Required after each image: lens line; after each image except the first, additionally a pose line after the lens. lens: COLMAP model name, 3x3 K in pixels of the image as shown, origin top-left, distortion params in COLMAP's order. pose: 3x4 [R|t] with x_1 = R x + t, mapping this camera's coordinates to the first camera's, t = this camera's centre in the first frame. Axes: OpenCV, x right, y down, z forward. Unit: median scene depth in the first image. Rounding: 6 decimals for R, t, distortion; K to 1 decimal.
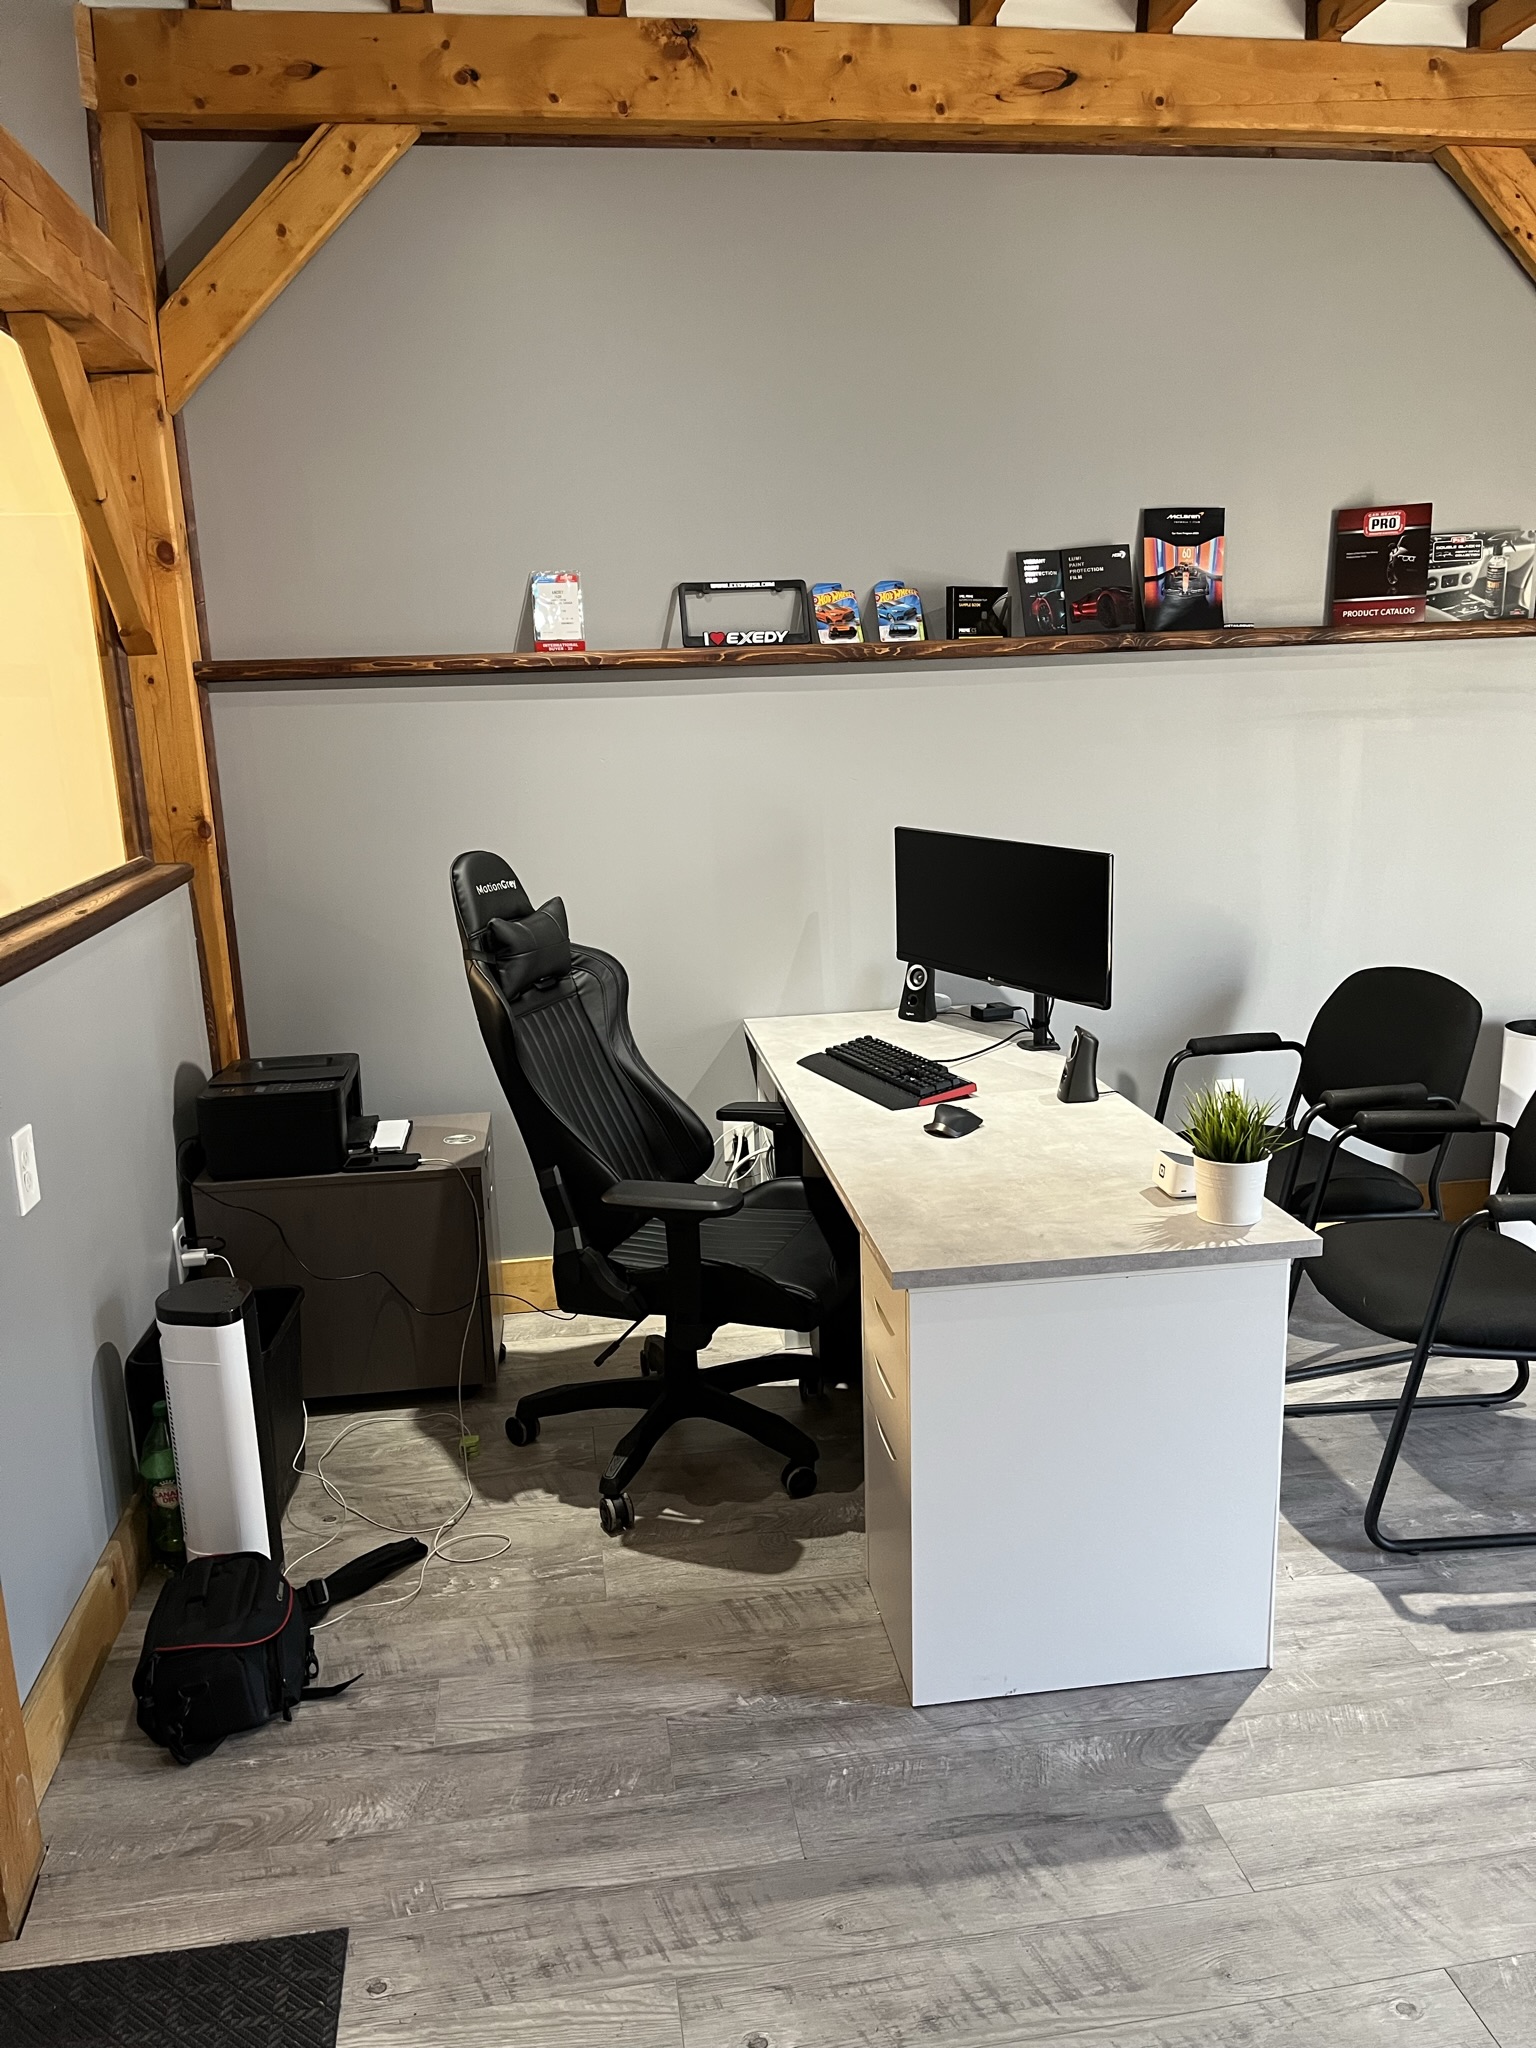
lens RADIAL K [[1545.6, 0, 784.2], [0, 1545.6, 1034.7], [0, 0, 1]] dist [0.082854, -0.126533]
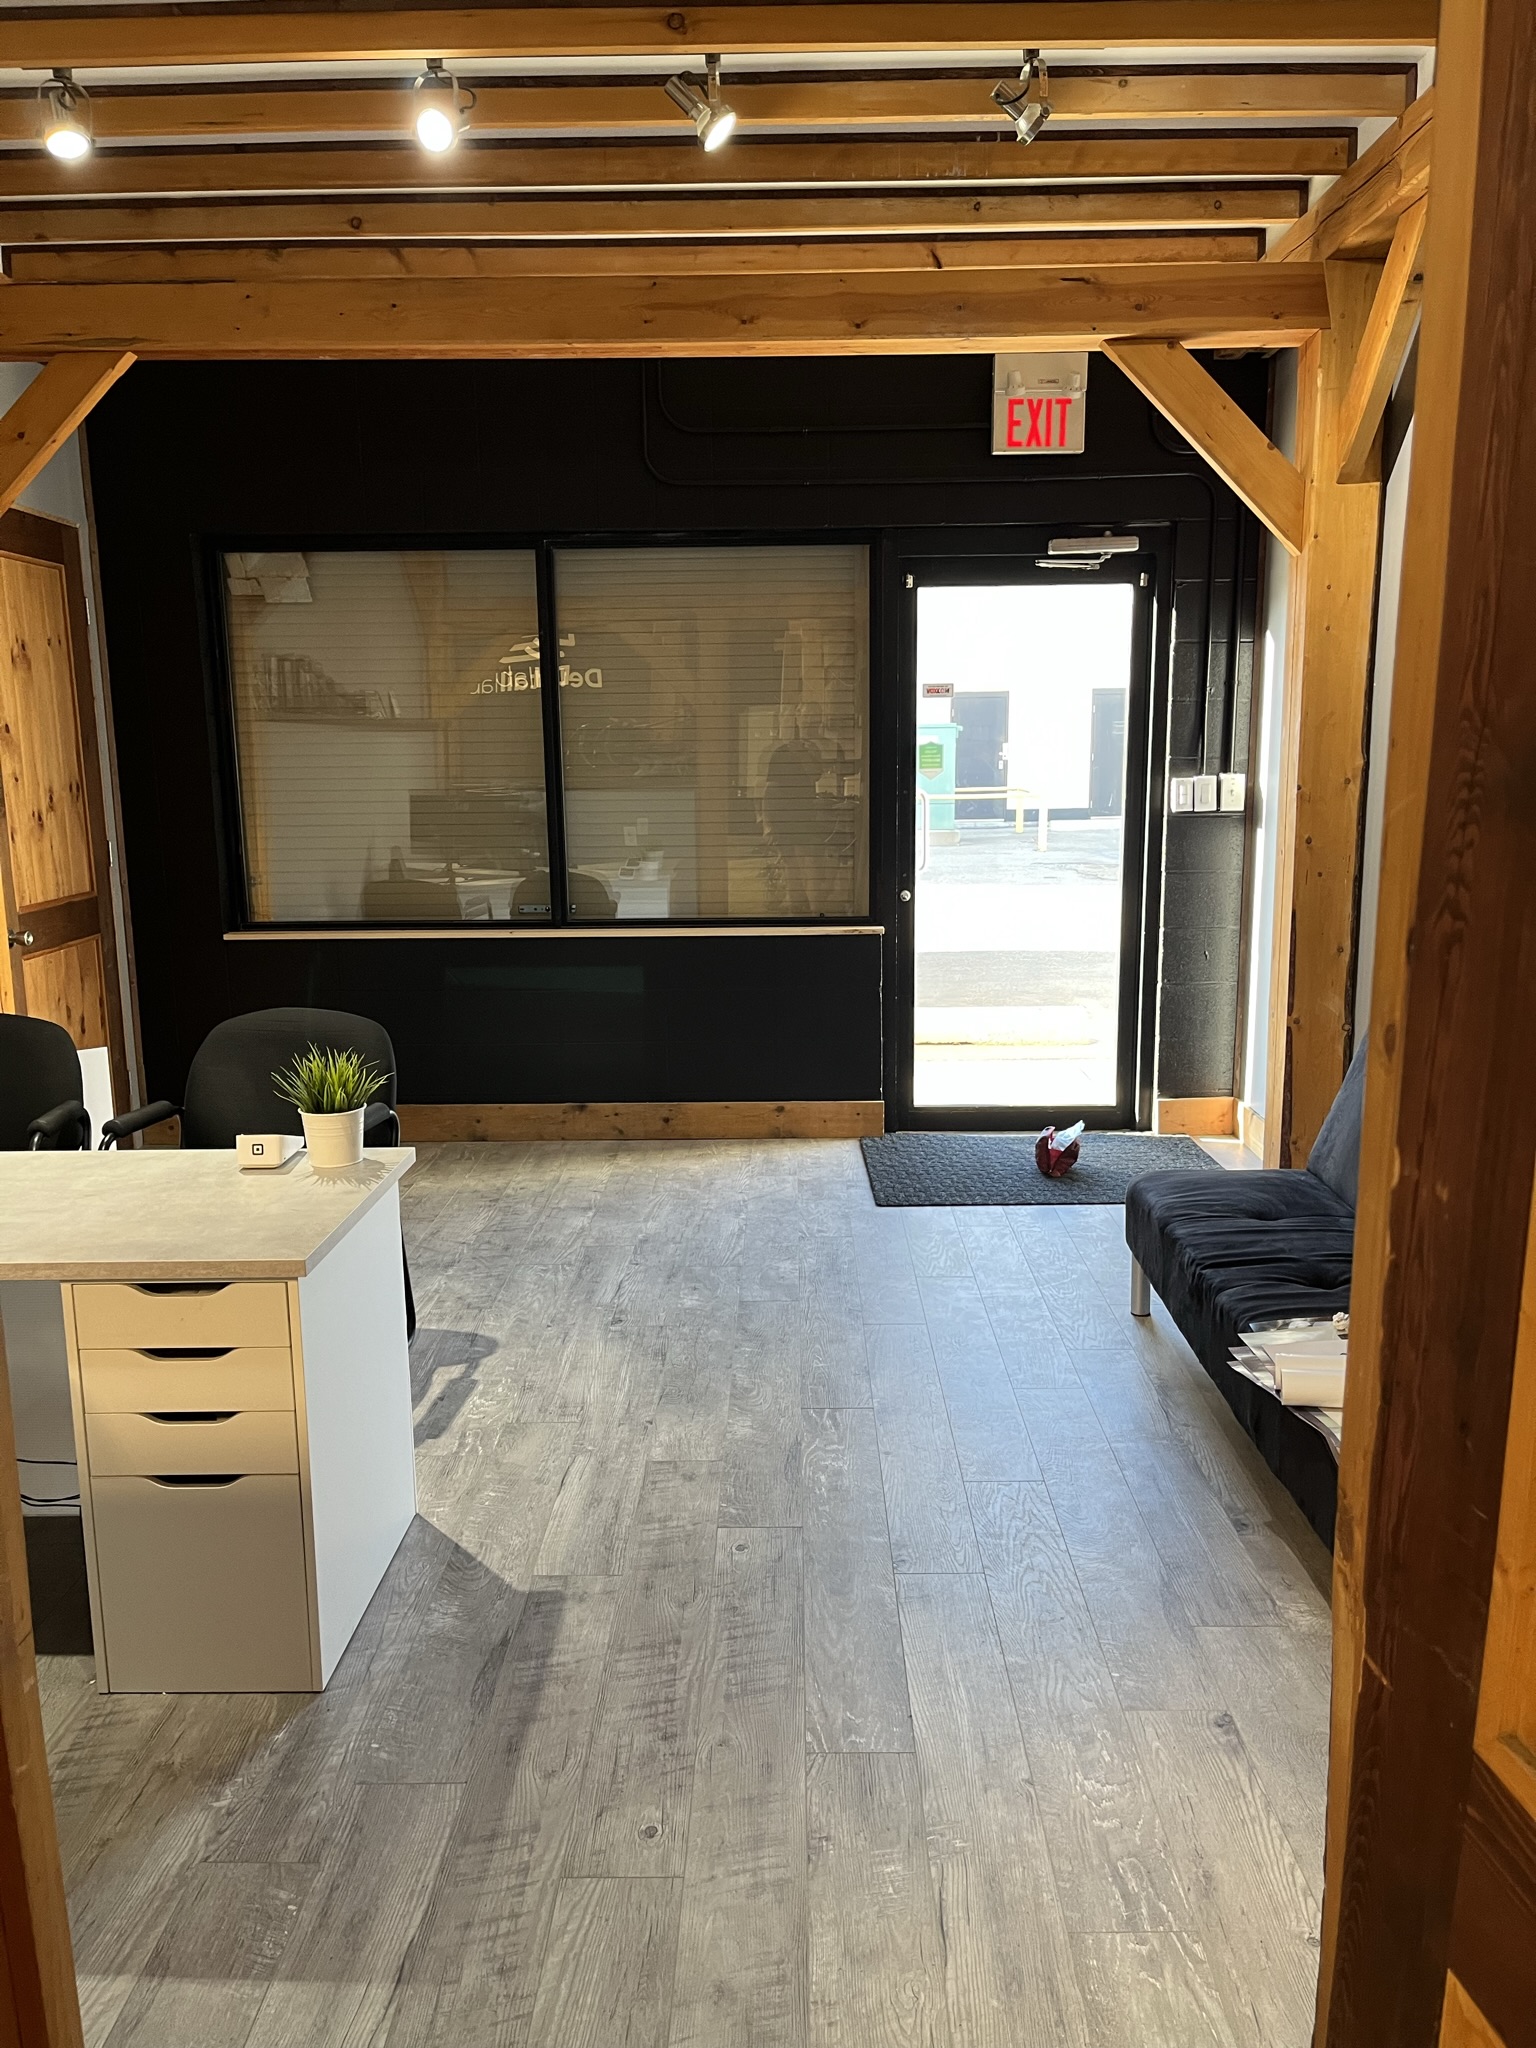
lens RADIAL K [[1545.6, 0, 784.2], [0, 1545.6, 1034.7], [0, 0, 1]] dist [0.082854, -0.126533]
pose [[0.157107, -0.156068, 0.975172, -0.899396], [0.230976, 0.965855, 0.117365, -0.041724], [-0.960191, 0.206802, 0.187790, 0.476334]]
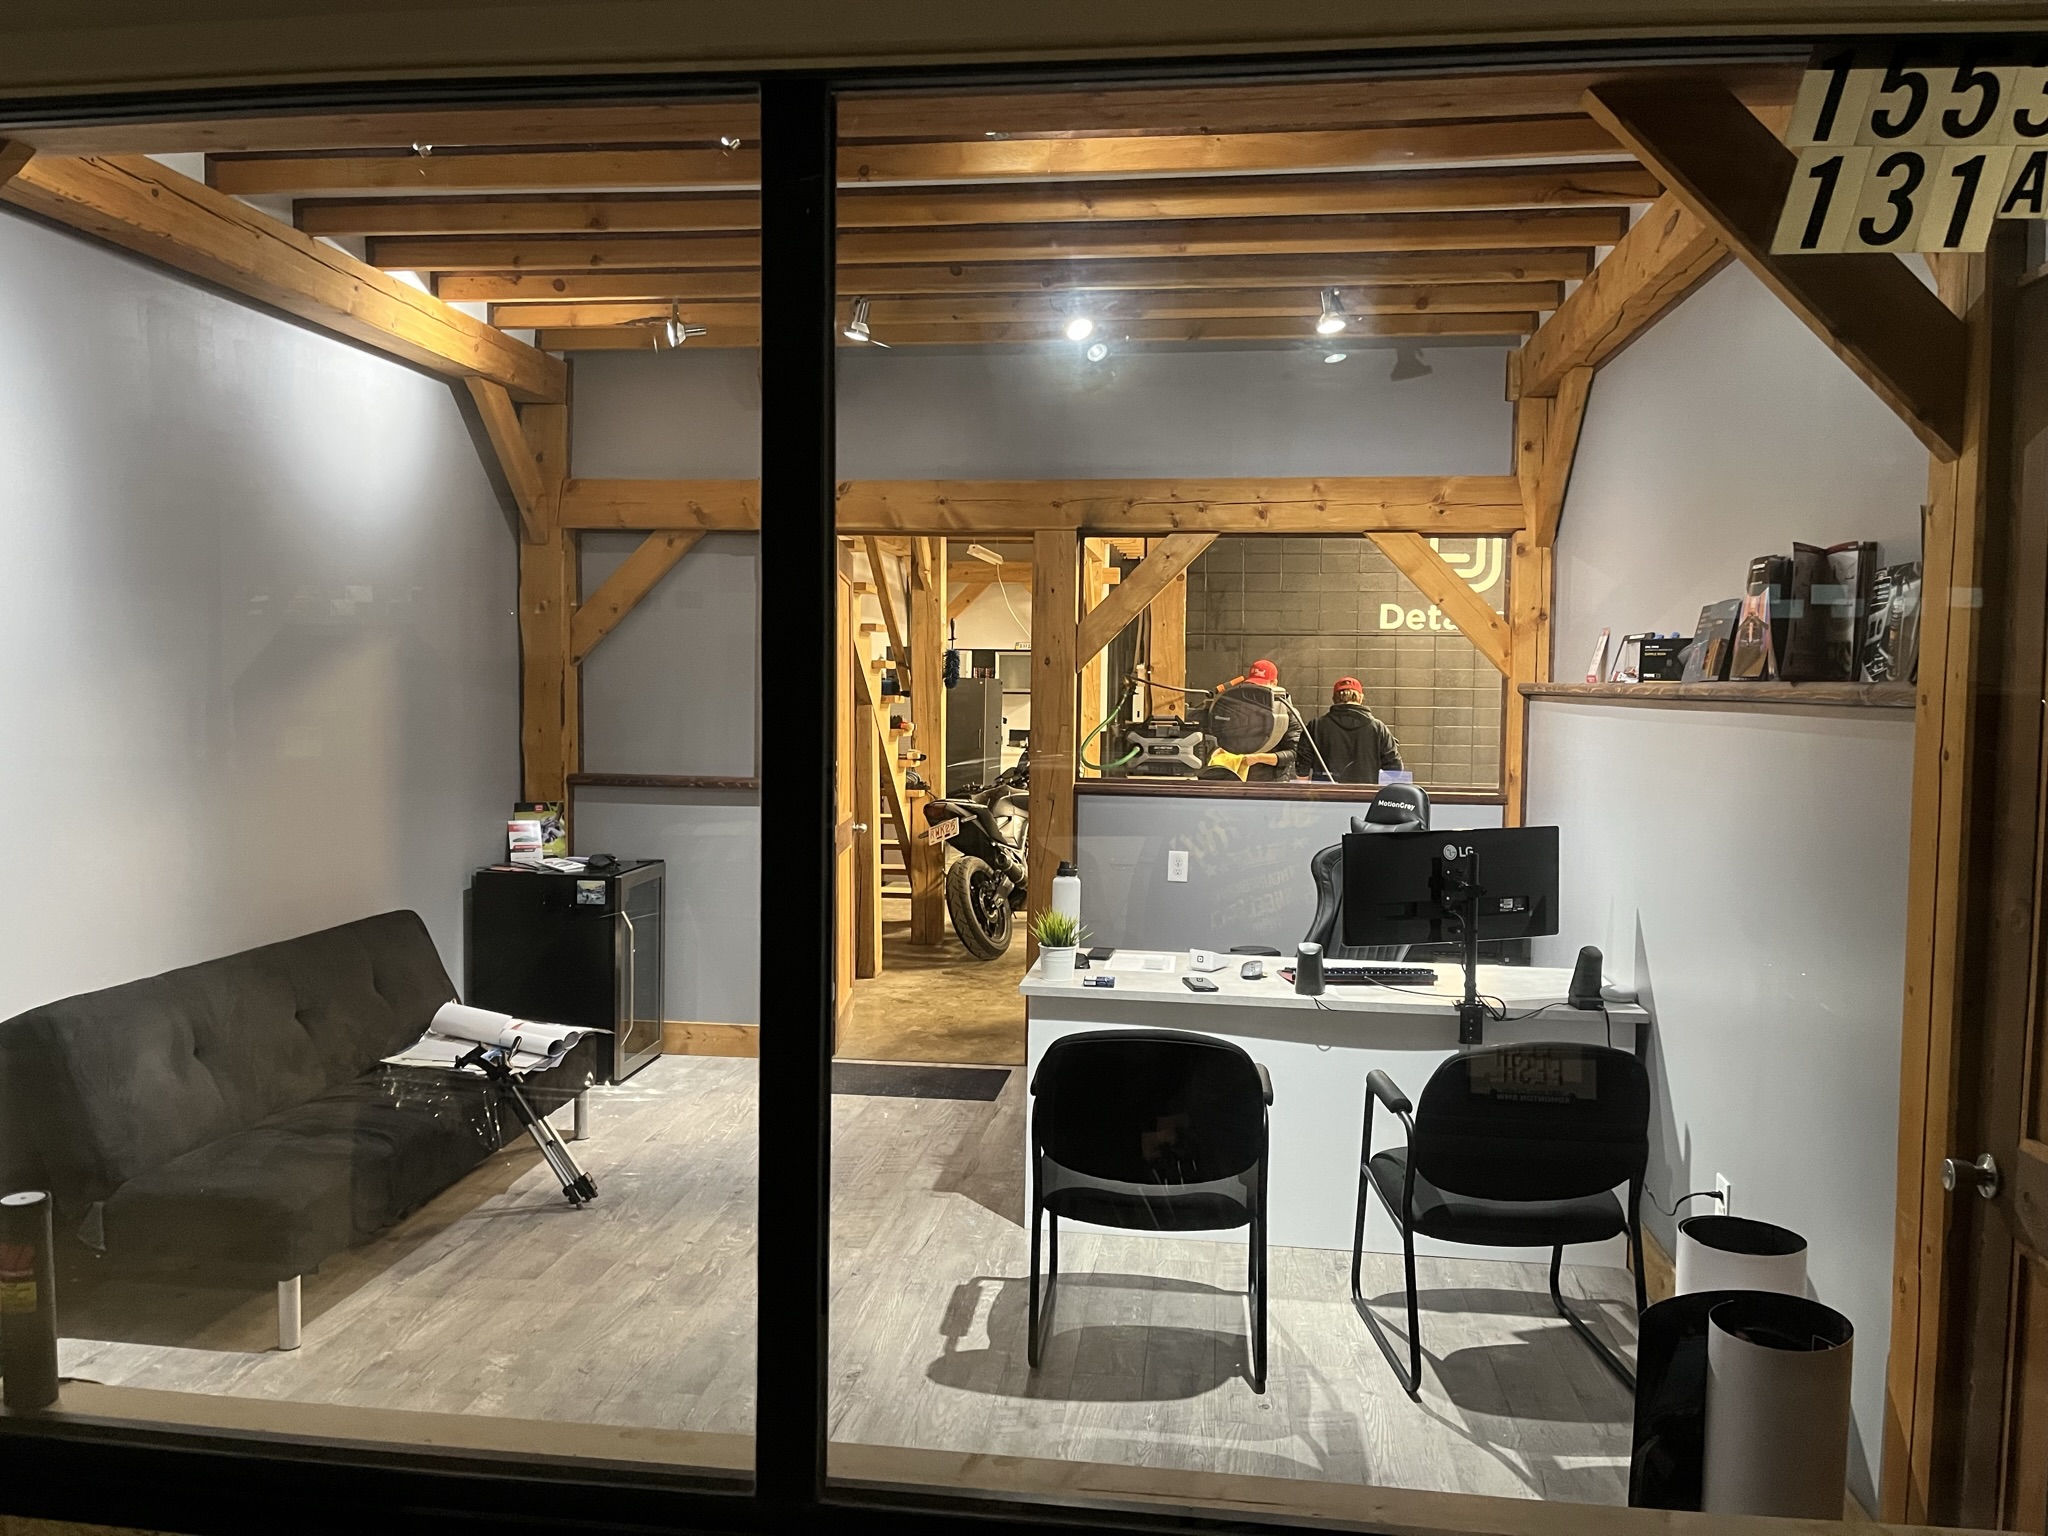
lens RADIAL K [[1545.6, 0, 1020.9], [0, 1545.6, 767.1], [0, 0, 1]] dist [0.082854, -0.126533]
pose [[-0.277149, 0.083697, -0.957175, 2.338259], [-0.224111, 0.963090, 0.149105, -0.455885], [0.934325, 0.255838, -0.248162, 1.510615]]
